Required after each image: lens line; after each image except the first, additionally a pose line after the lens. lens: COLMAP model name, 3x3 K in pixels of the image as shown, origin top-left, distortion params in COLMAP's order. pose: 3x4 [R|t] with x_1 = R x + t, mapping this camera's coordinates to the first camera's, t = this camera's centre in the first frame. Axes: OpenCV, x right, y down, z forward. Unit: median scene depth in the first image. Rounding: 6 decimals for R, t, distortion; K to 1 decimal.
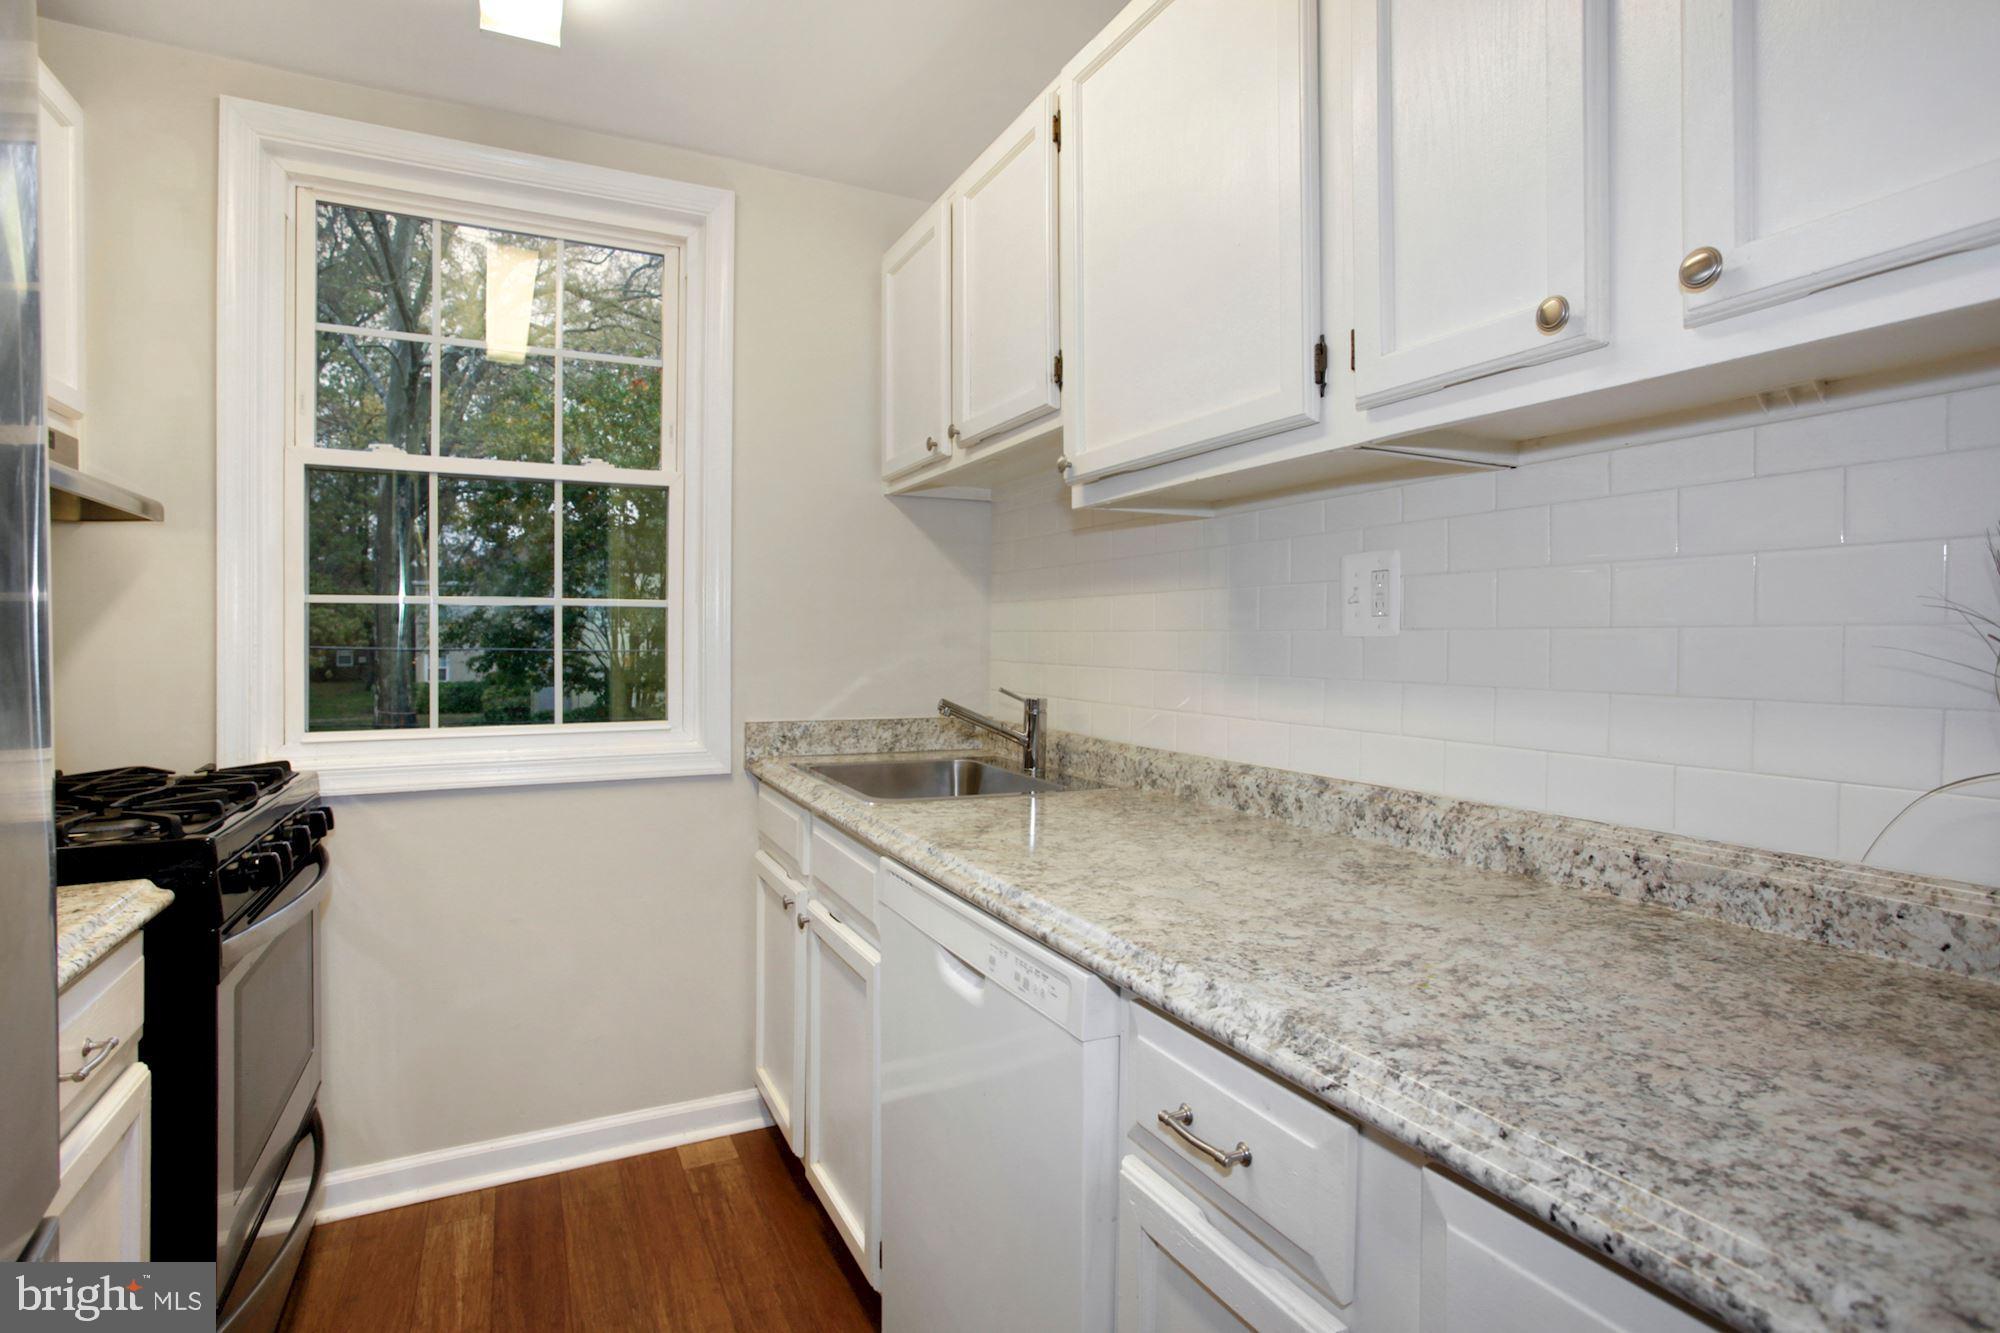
lens RADIAL K [[1014.0, 0, 1001.0], [0, 1014.0, 655.0], [0, 0, 1]] dist [-0.030853, 0.001884]
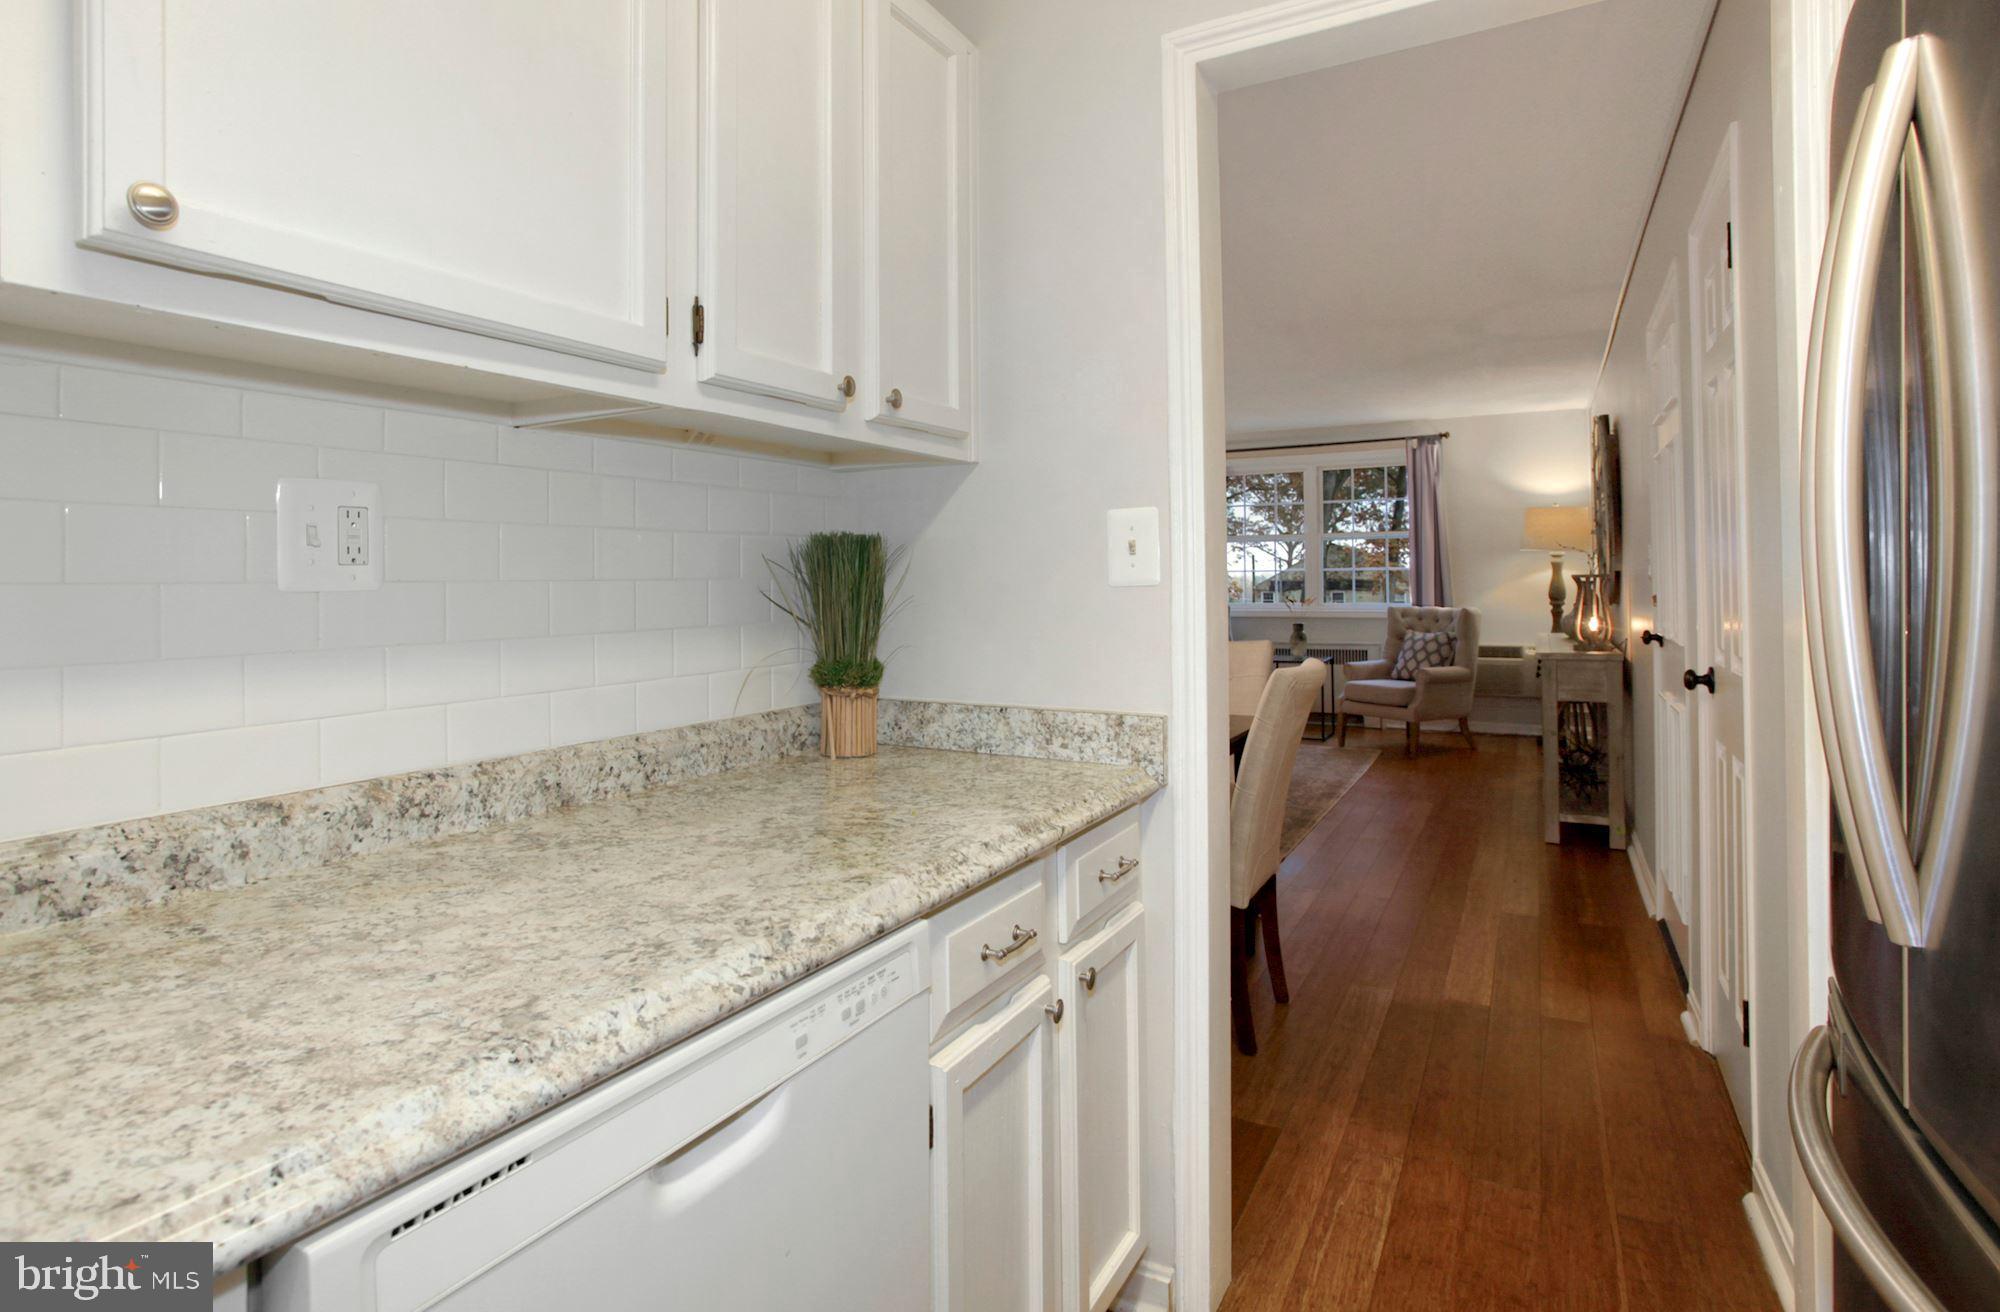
lens RADIAL K [[1014.0, 0, 986.4], [0, 1014.0, 570.8], [0, 0, 1]] dist [-0.030853, 0.001884]
pose [[-0.564244, 0.008236, 0.825567, -0.633042], [0.018872, 0.999818, 0.002924, -0.031936], [-0.825392, 0.017230, -0.564297, 1.201281]]
